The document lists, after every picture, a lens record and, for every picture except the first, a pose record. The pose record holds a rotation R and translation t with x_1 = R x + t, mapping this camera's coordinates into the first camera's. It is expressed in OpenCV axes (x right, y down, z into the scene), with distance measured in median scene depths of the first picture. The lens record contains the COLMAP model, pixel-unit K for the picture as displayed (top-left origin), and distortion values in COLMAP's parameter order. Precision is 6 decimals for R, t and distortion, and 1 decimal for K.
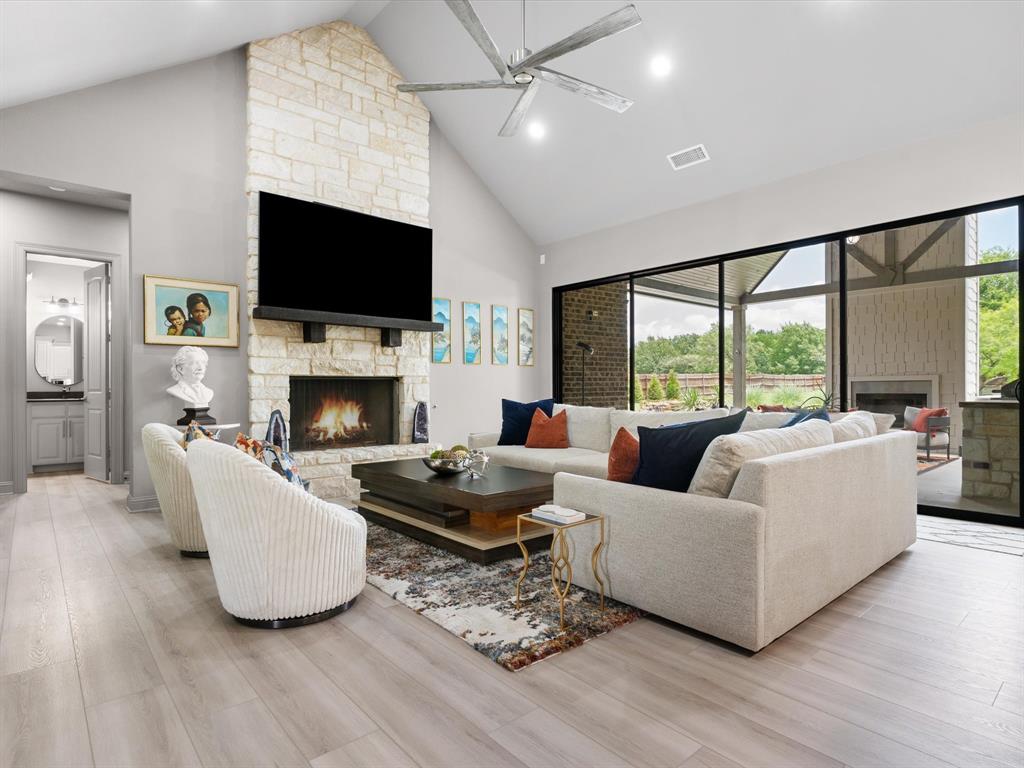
lens RADIAL K [[548.4, 0, 511.9], [0, 548.4, 386.4], [0, 0, 1]] dist [-0.000545, 0.001866]
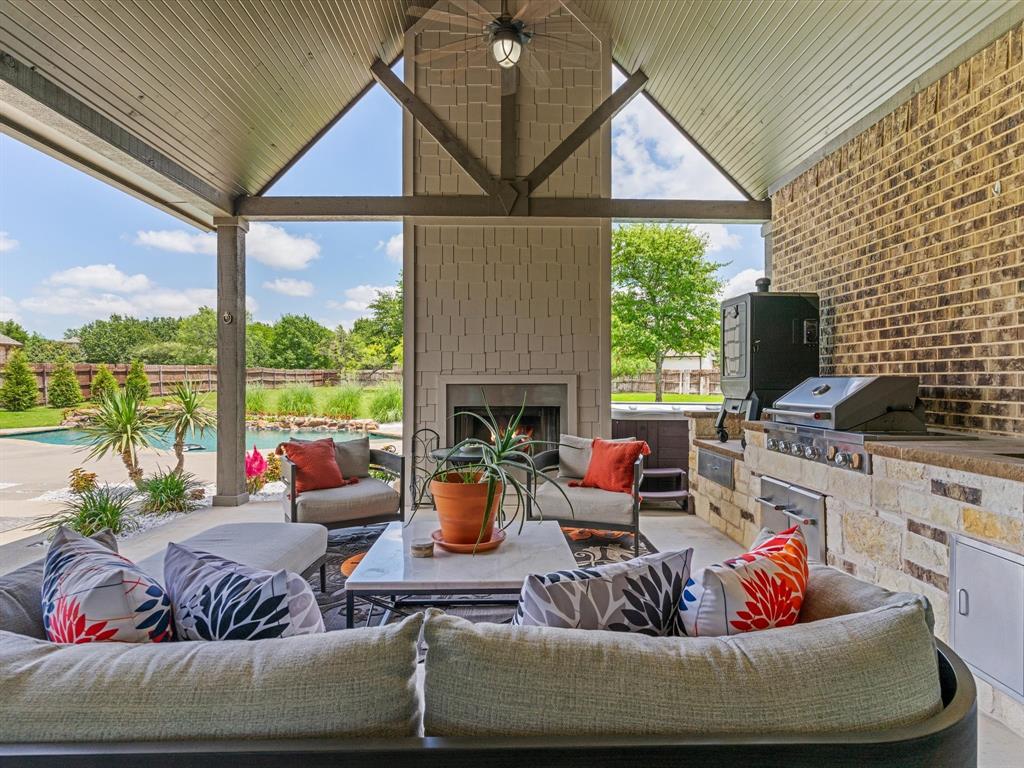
lens RADIAL K [[548.4, 0, 510.9], [0, 548.4, 380.5], [0, 0, 1]] dist [-0.000545, 0.001866]
pose [[0.652137, 0.006897, 0.758070, 0.260695], [-0.007081, 0.999970, -0.003007, -0.011821], [-0.758068, -0.003407, 0.652167, 0.620342]]
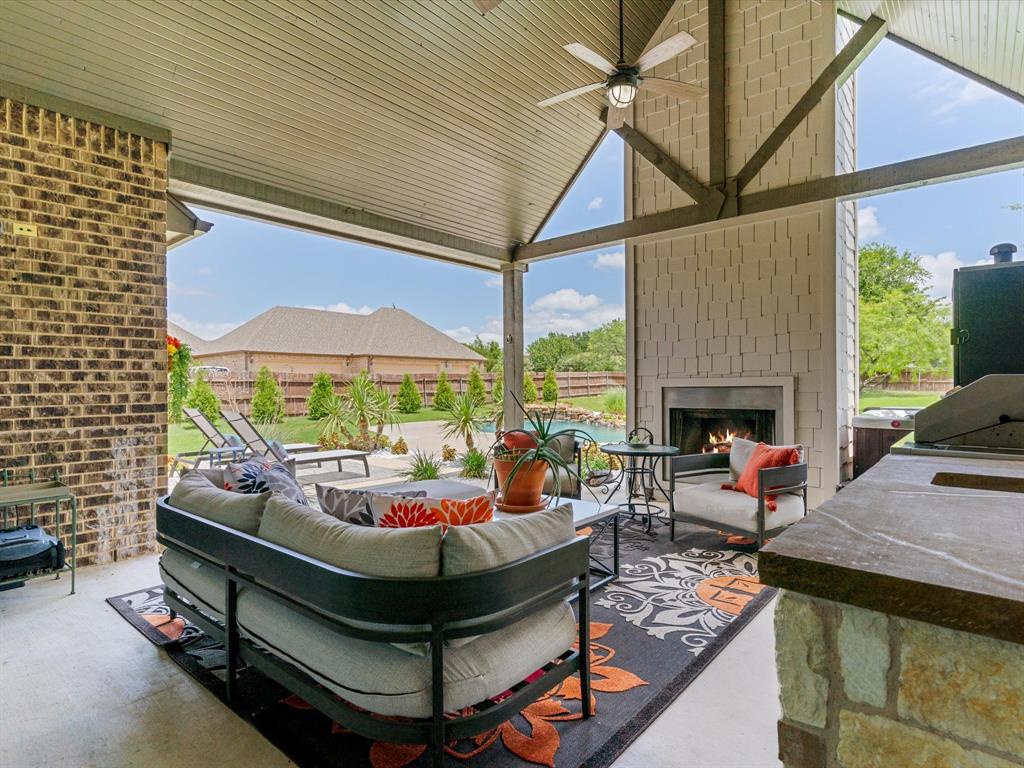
lens RADIAL K [[548.4, 0, 509.2], [0, 548.4, 380.8], [0, 0, 1]] dist [-0.000545, 0.001866]
pose [[0.990660, -0.001609, 0.136348, 0.391750], [0.002419, 0.999980, -0.005776, -0.013266], [-0.136336, 0.006051, 0.990644, 0.460988]]
